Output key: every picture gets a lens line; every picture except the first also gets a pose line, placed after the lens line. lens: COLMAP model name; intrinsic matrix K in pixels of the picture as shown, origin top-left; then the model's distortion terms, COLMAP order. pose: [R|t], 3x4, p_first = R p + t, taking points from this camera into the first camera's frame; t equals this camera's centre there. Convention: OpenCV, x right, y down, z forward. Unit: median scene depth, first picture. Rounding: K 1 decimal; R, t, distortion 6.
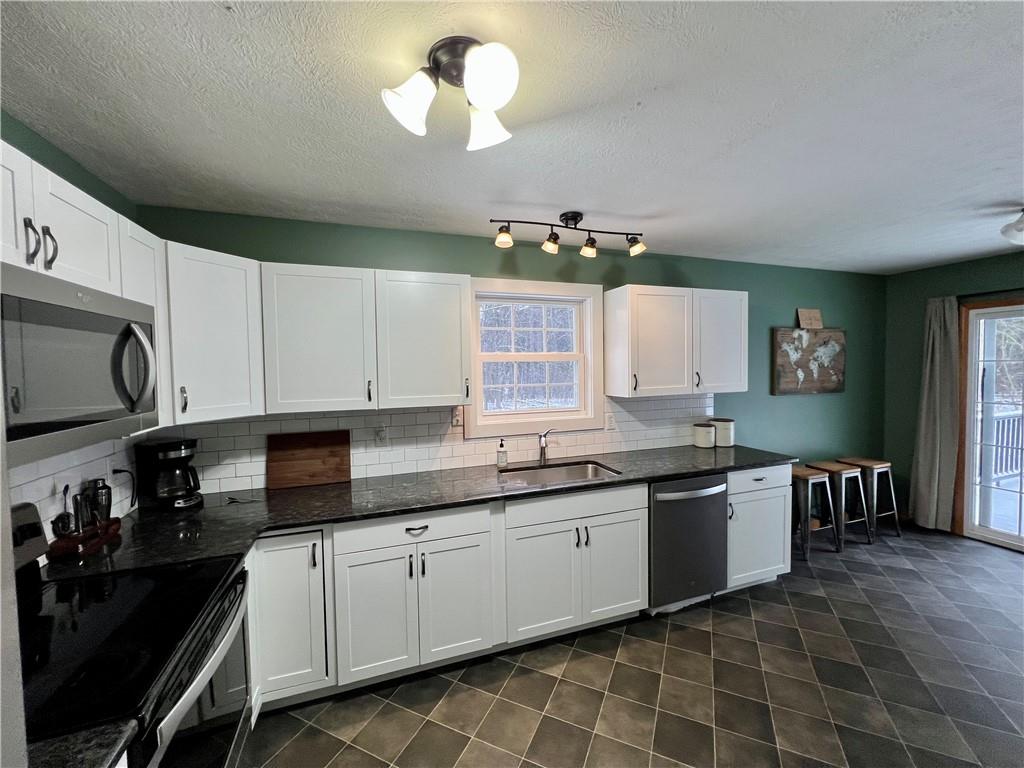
lens RADIAL K [[411.6, 0, 513.5], [0, 411.6, 382.5], [0, 0, 1]] dist [0.001354, 0.000019]
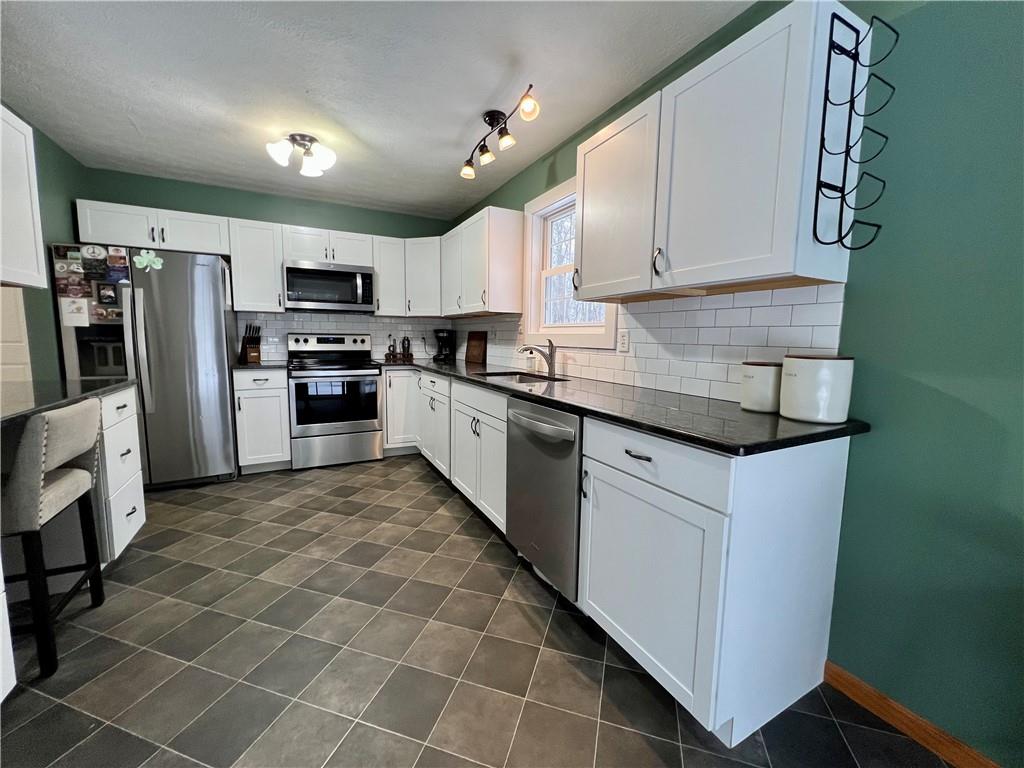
lens RADIAL K [[411.6, 0, 513.5], [0, 411.6, 382.5], [0, 0, 1]] dist [0.001354, 0.000019]
pose [[0.140861, 0.127563, -0.981777, 1.306872], [-0.055294, 0.991130, 0.120845, 0.126826], [0.988484, 0.037264, 0.146665, 0.983742]]
